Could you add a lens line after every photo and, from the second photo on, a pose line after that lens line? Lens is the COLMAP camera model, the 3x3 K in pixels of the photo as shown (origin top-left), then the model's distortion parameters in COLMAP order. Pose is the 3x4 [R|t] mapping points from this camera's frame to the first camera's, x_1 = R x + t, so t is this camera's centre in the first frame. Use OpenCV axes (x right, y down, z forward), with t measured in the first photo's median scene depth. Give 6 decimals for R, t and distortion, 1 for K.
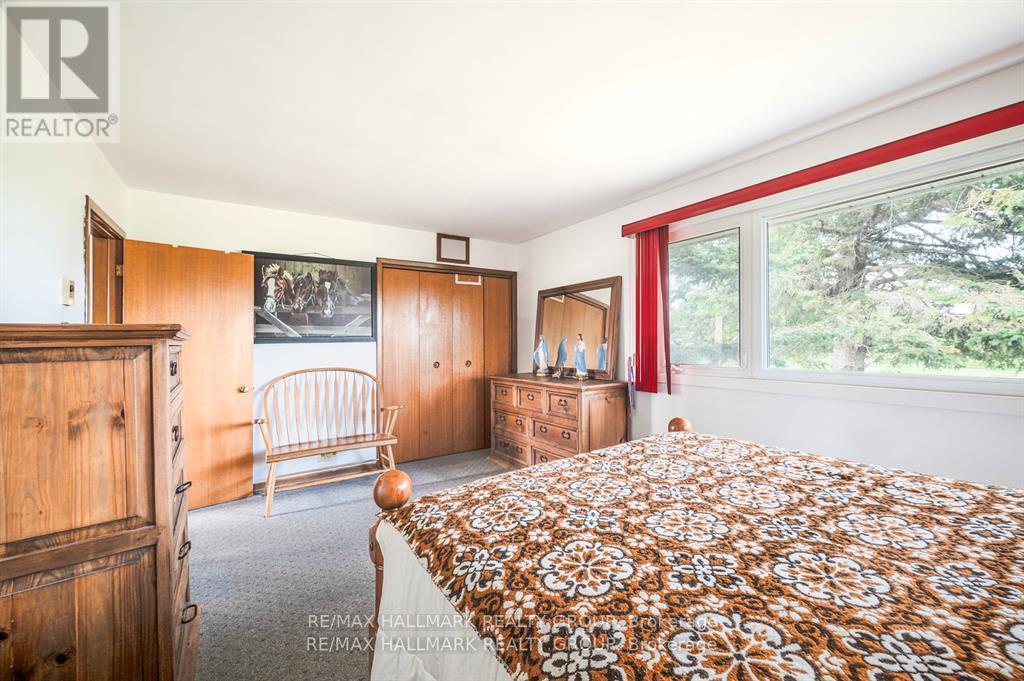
lens RADIAL K [[403.3, 0, 512.2], [0, 403.3, 347.1], [0, 0, 1]] dist [0.001782, -0.000285]
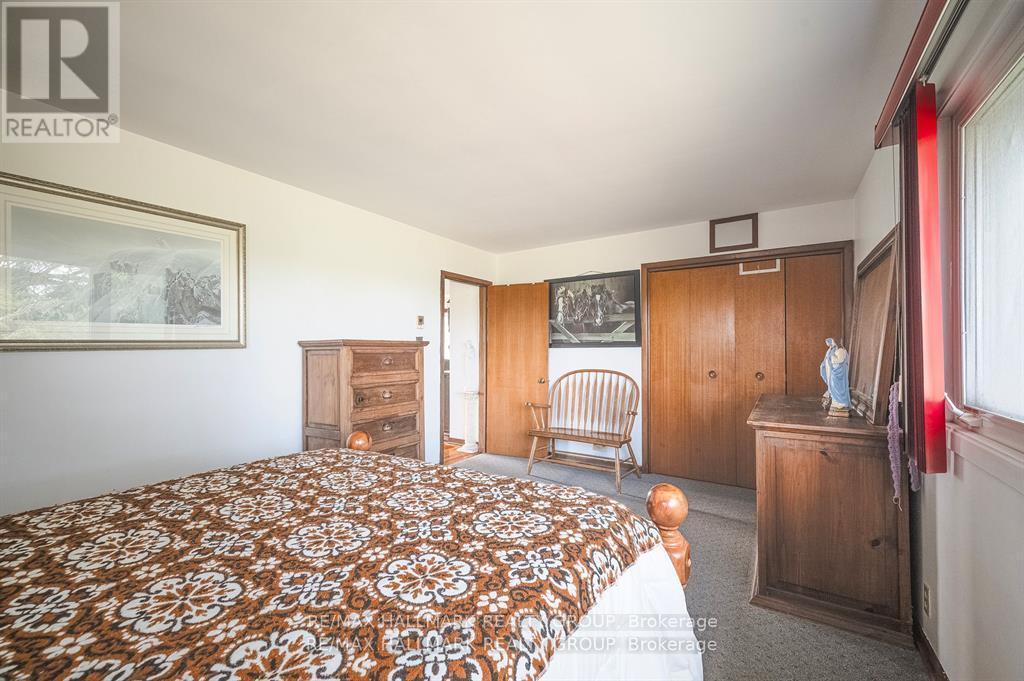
lens RADIAL K [[403.3, 0, 514.8], [0, 403.3, 336.7], [0, 0, 1]] dist [0.001782, -0.000285]
pose [[0.389494, -0.007635, -0.920998, 0.514638], [-0.011270, 0.999851, -0.013054, -0.024467], [0.920960, 0.015464, 0.389350, 0.338914]]
